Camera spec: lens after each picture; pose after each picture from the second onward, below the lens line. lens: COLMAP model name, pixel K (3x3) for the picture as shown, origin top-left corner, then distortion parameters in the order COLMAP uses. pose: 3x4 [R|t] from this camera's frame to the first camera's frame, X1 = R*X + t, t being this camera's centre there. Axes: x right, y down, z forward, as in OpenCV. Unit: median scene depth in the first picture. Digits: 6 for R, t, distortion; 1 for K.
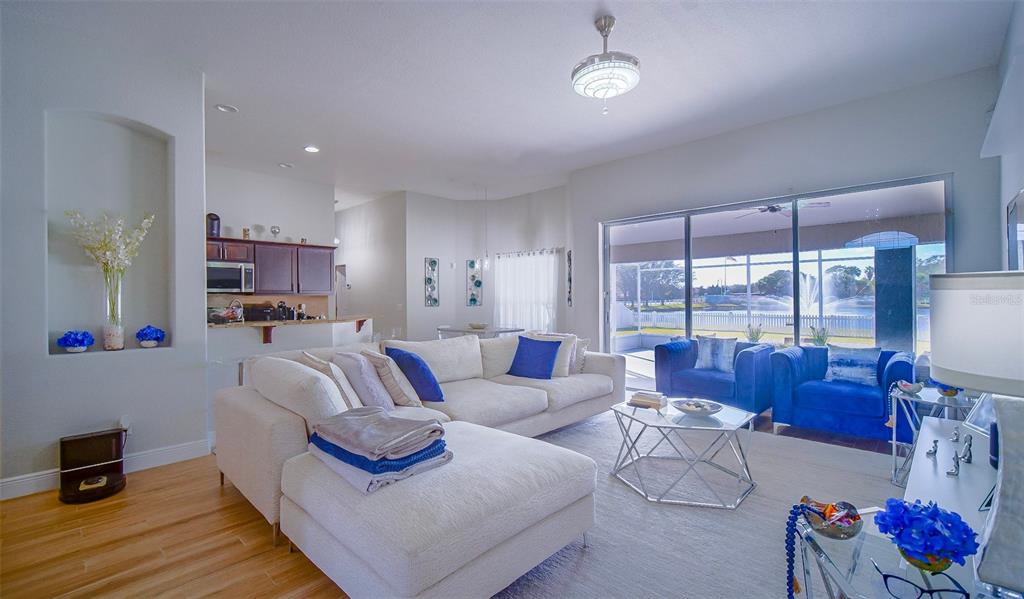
lens RADIAL K [[445.6, 0, 513.0], [0, 445.6, 298.3], [0, 0, 1]] dist [-0.001514, 0.000017]
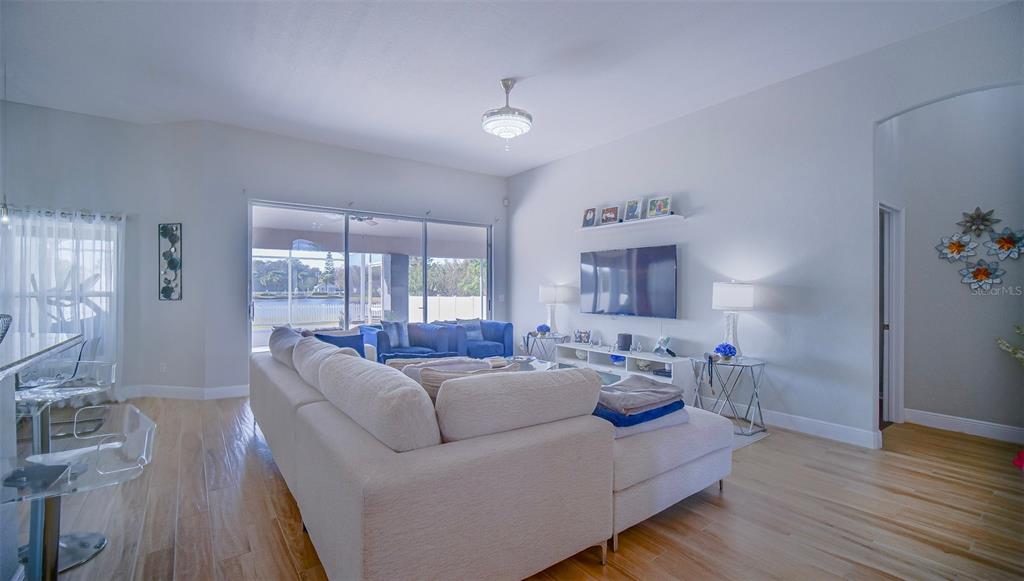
lens RADIAL K [[427.5, 0, 512.0], [0, 427.5, 290.5], [0, 0, 1]] dist [-0.001838, -0.000331]
pose [[0.167541, 0.003157, 0.985860, -0.755506], [-0.000942, 0.999995, -0.003042, 0.006472], [-0.985865, -0.000419, 0.167543, 0.551877]]
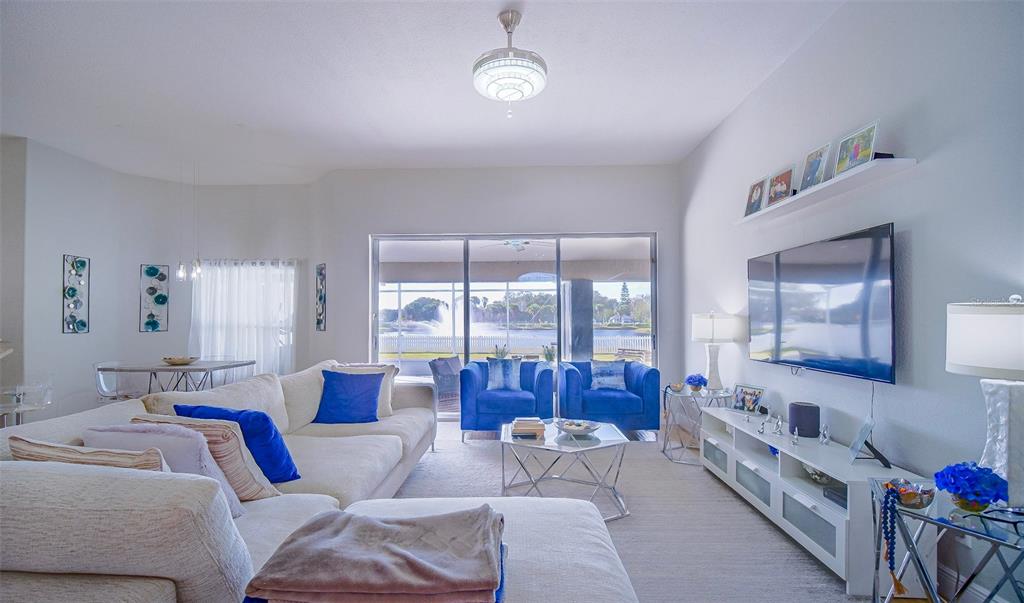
lens RADIAL K [[452.4, 0, 512.1], [0, 452.4, 313.3], [0, 0, 1]] dist [-0.009323, -0.000044]
pose [[0.737876, 0.014928, 0.674771, -0.290359], [-0.001957, 0.999798, -0.019978, 0.002949], [-0.674933, 0.013421, 0.737757, 0.232565]]
